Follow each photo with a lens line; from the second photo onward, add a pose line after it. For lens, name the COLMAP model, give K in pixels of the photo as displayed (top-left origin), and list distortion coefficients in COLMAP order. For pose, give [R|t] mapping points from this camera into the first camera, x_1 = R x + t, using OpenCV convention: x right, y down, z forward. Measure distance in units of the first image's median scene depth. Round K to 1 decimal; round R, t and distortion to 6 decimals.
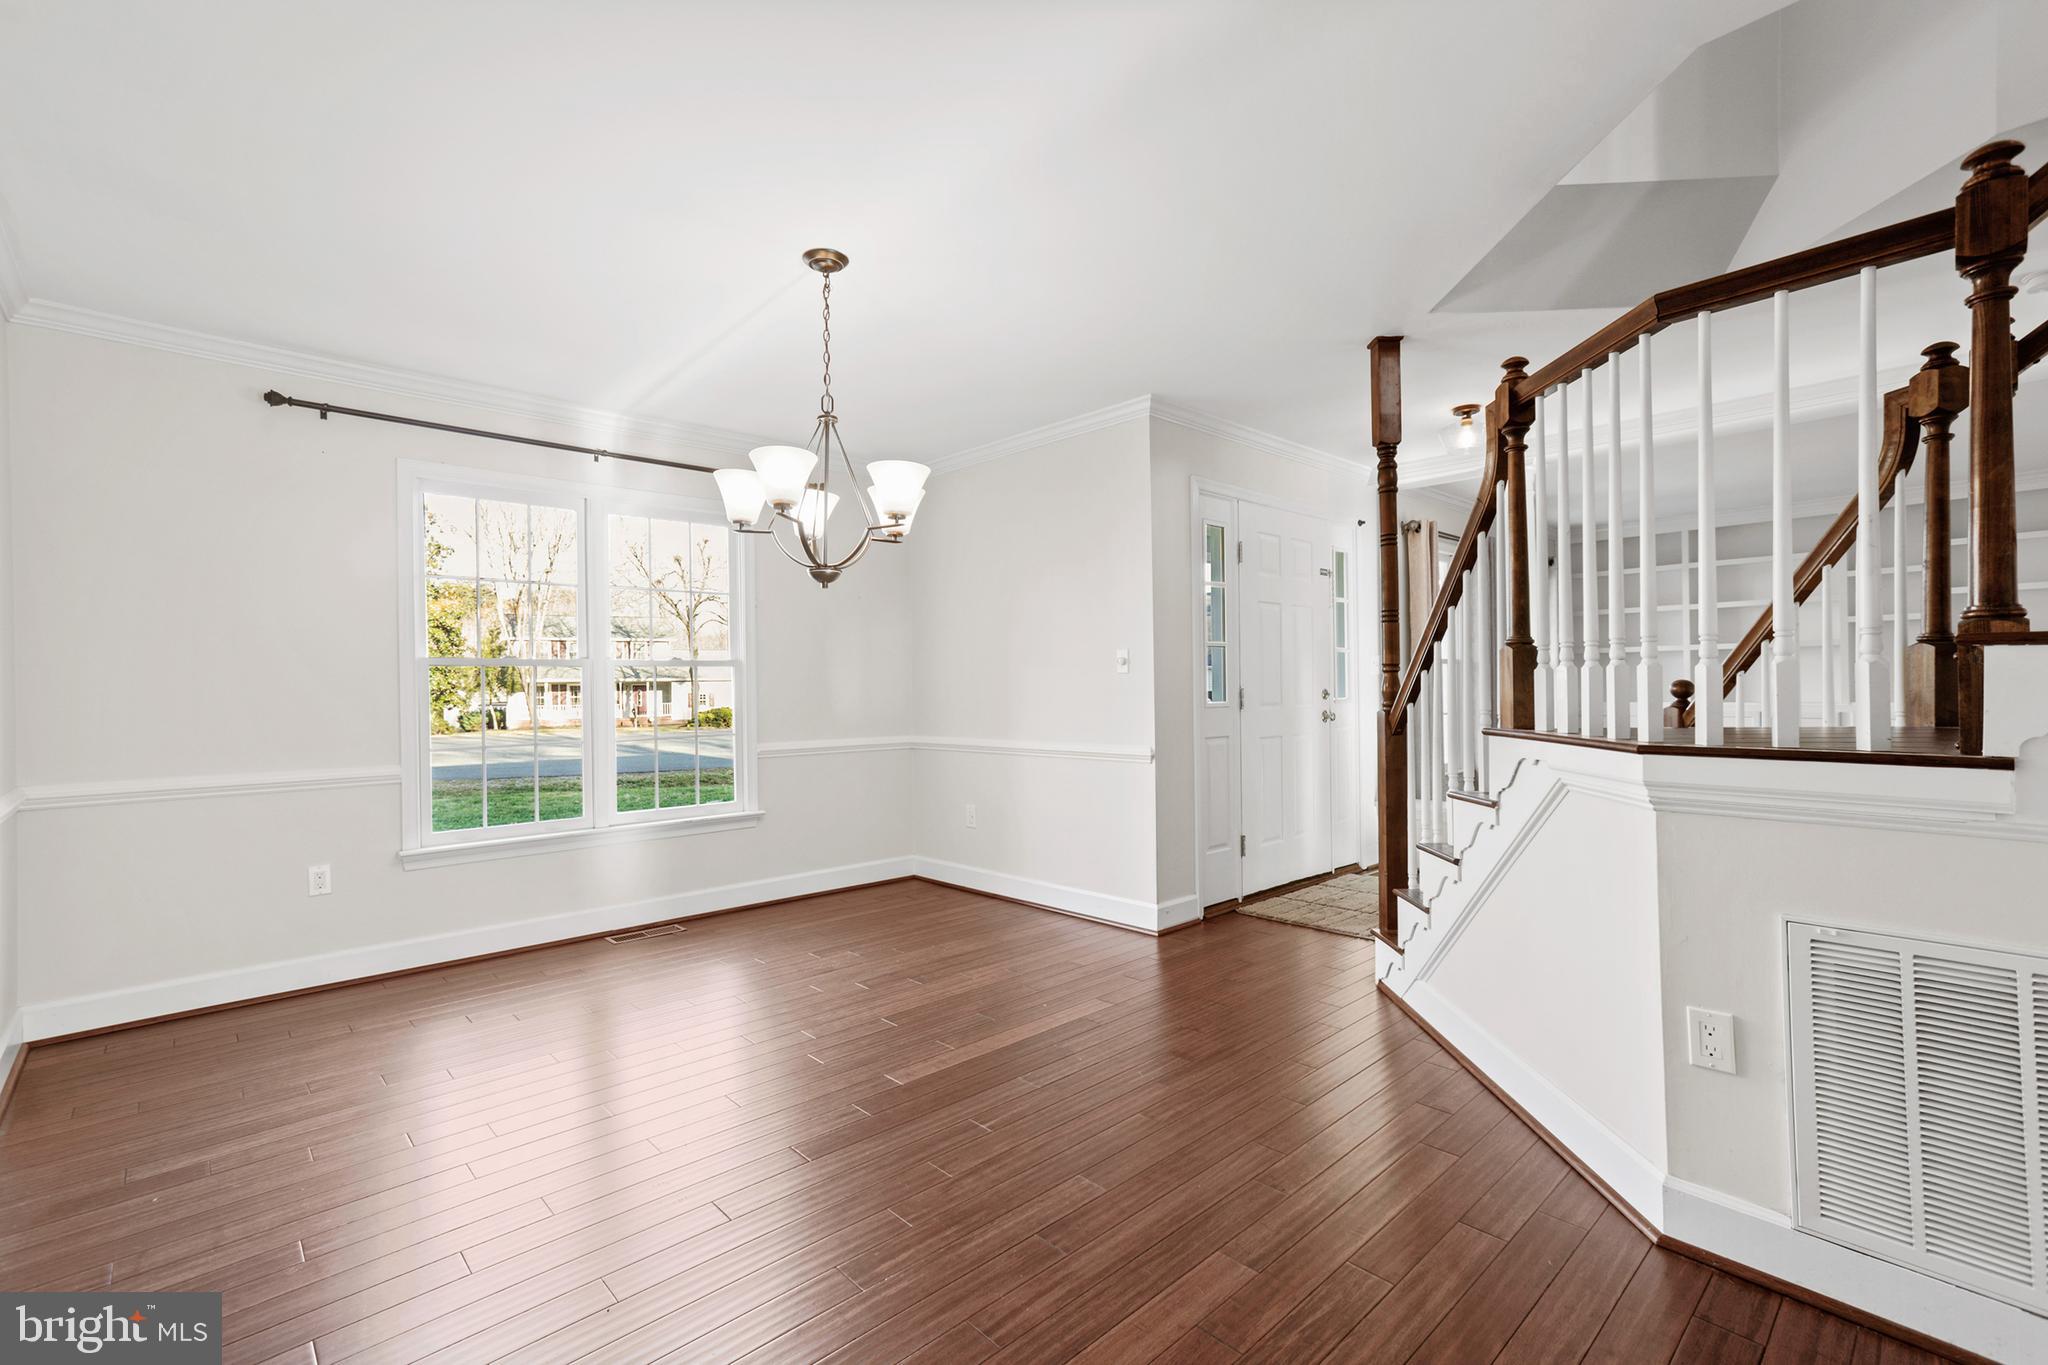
lens RADIAL K [[920.2, 0, 1024.0], [0, 920.2, 682.5], [0, 0, 1]] dist [-0.017858, 0.029271]
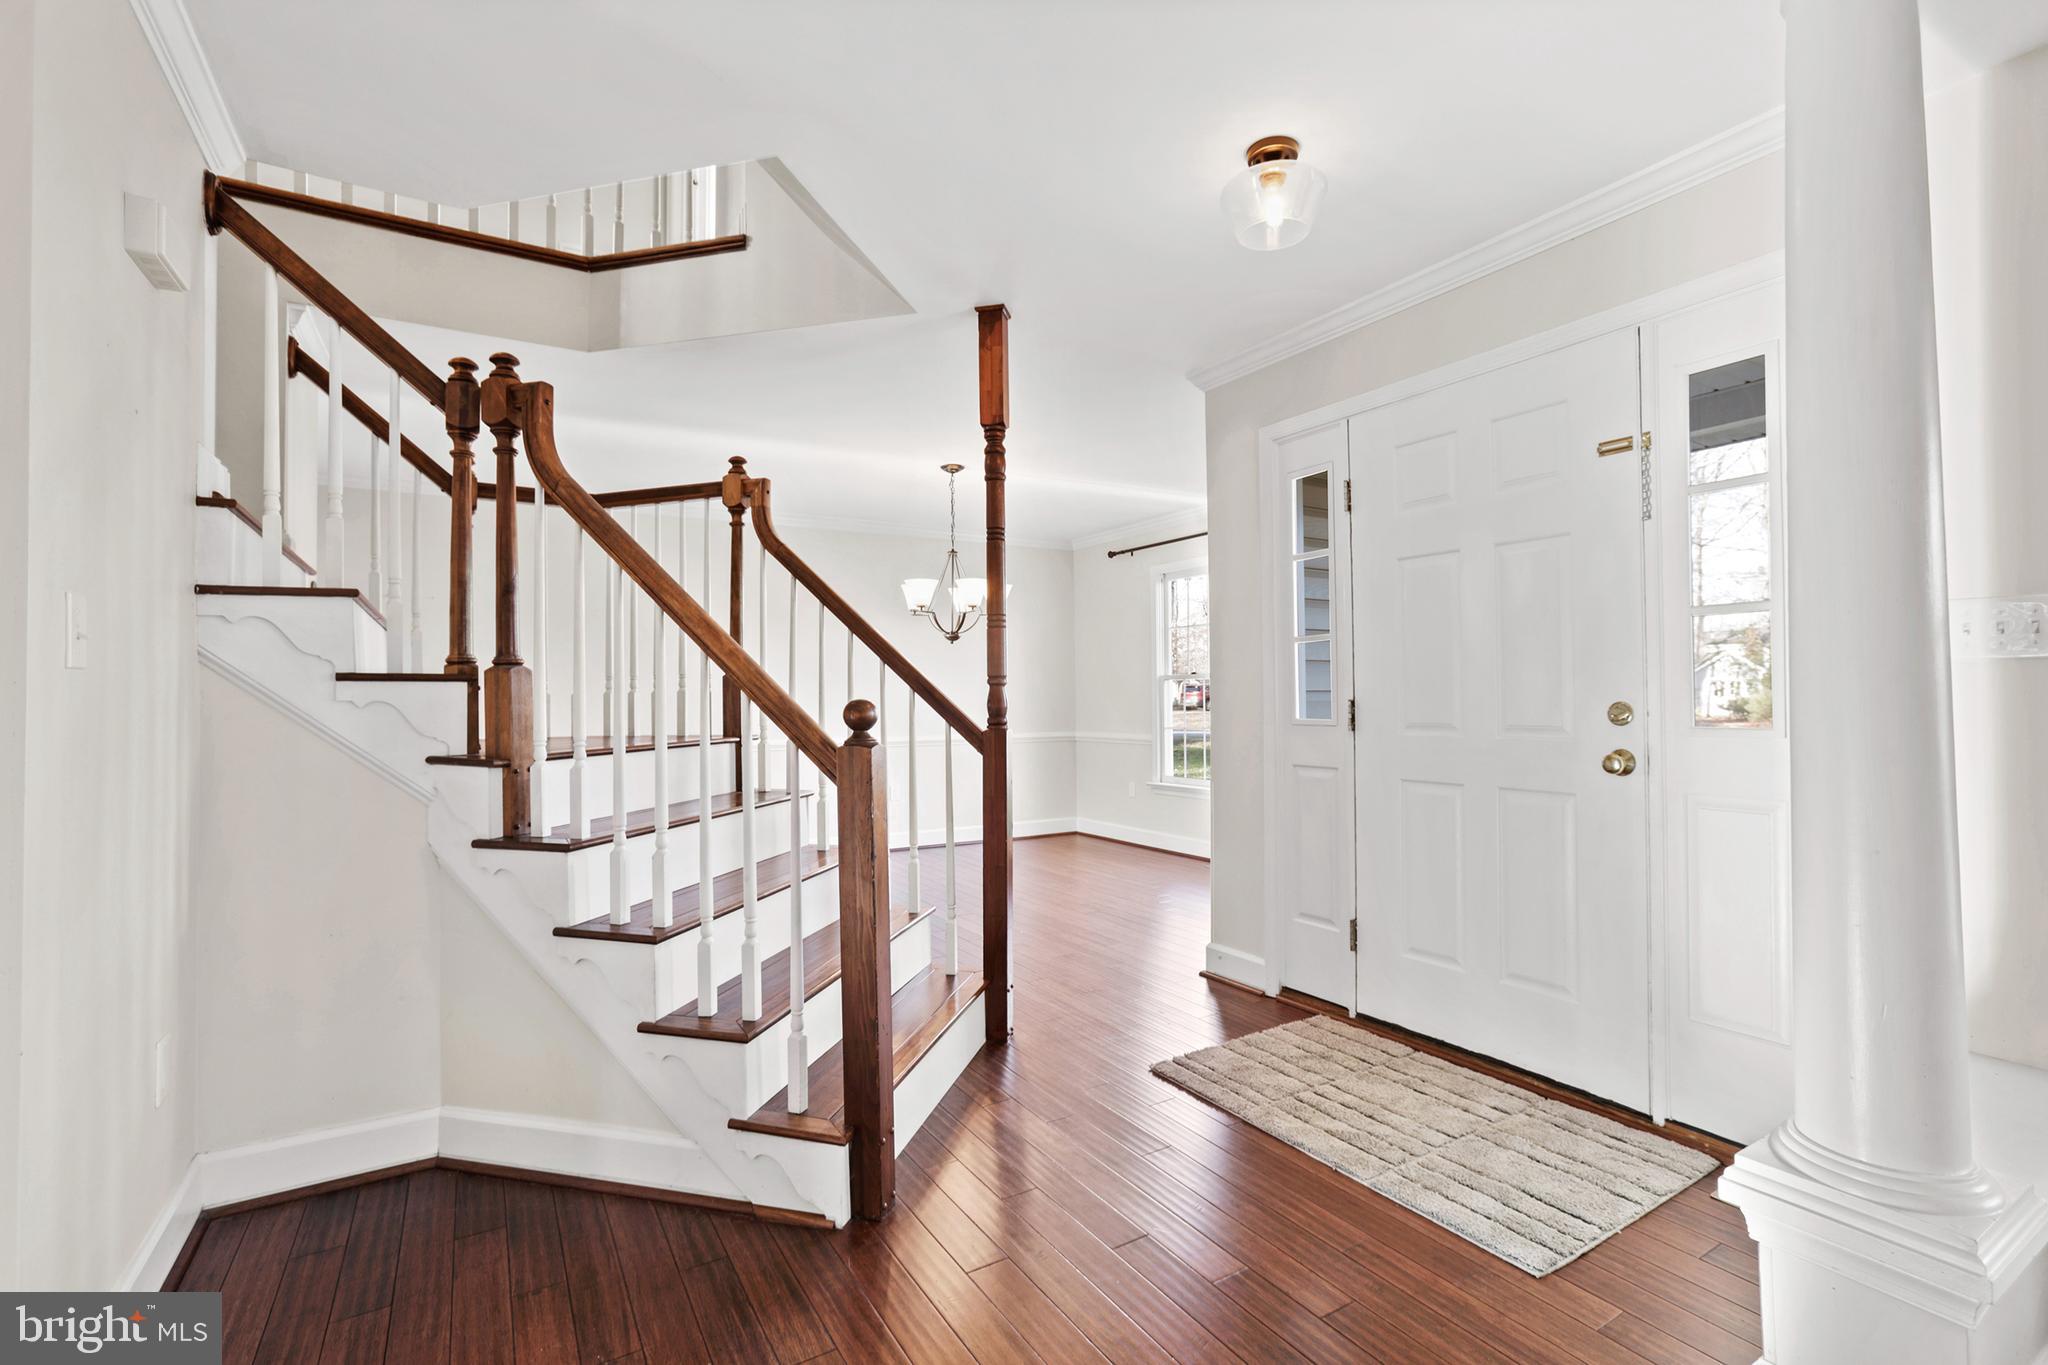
lens RADIAL K [[920.2, 0, 1024.0], [0, 920.2, 682.5], [0, 0, 1]] dist [-0.017858, 0.029271]
pose [[-0.191477, -0.004092, -0.981489, 1.224354], [0.016101, 0.999844, -0.007309, -0.006428], [0.981365, -0.017202, -0.191381, 1.163218]]
